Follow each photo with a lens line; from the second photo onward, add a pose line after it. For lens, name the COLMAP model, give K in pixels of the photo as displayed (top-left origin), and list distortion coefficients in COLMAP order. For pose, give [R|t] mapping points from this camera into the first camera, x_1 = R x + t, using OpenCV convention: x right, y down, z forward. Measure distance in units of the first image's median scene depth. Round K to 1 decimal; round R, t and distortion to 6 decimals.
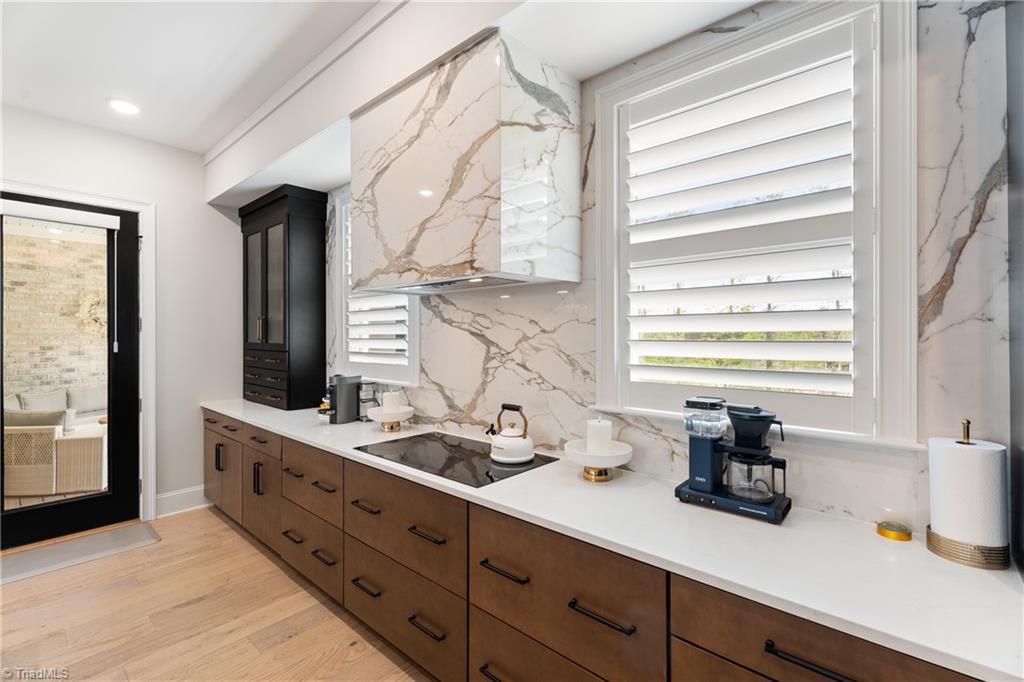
lens RADIAL K [[460.6, 0, 514.2], [0, 460.6, 337.7], [0, 0, 1]] dist [-0.004698, 0.000281]
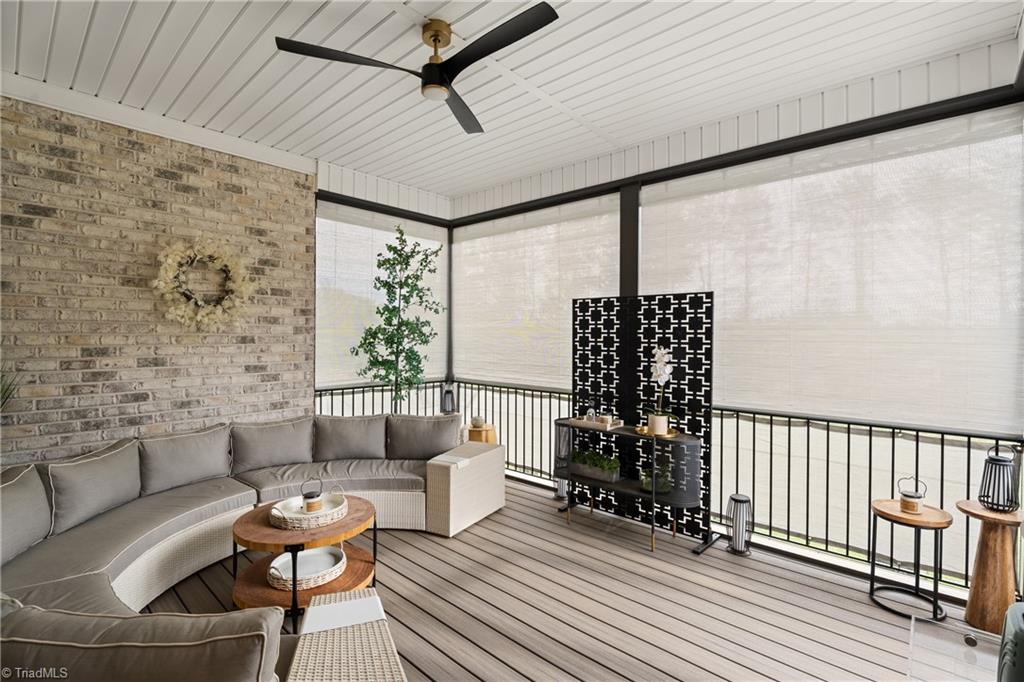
lens RADIAL K [[460.6, 0, 480.7], [0, 460.6, 340.0], [0, 0, 1]] dist [-0.004698, 0.000281]
pose [[0.999318, 0.005671, -0.036500, -0.596588], [-0.005694, 0.999984, -0.000529, 0.008679], [0.036496, 0.000737, 0.999334, 0.533367]]
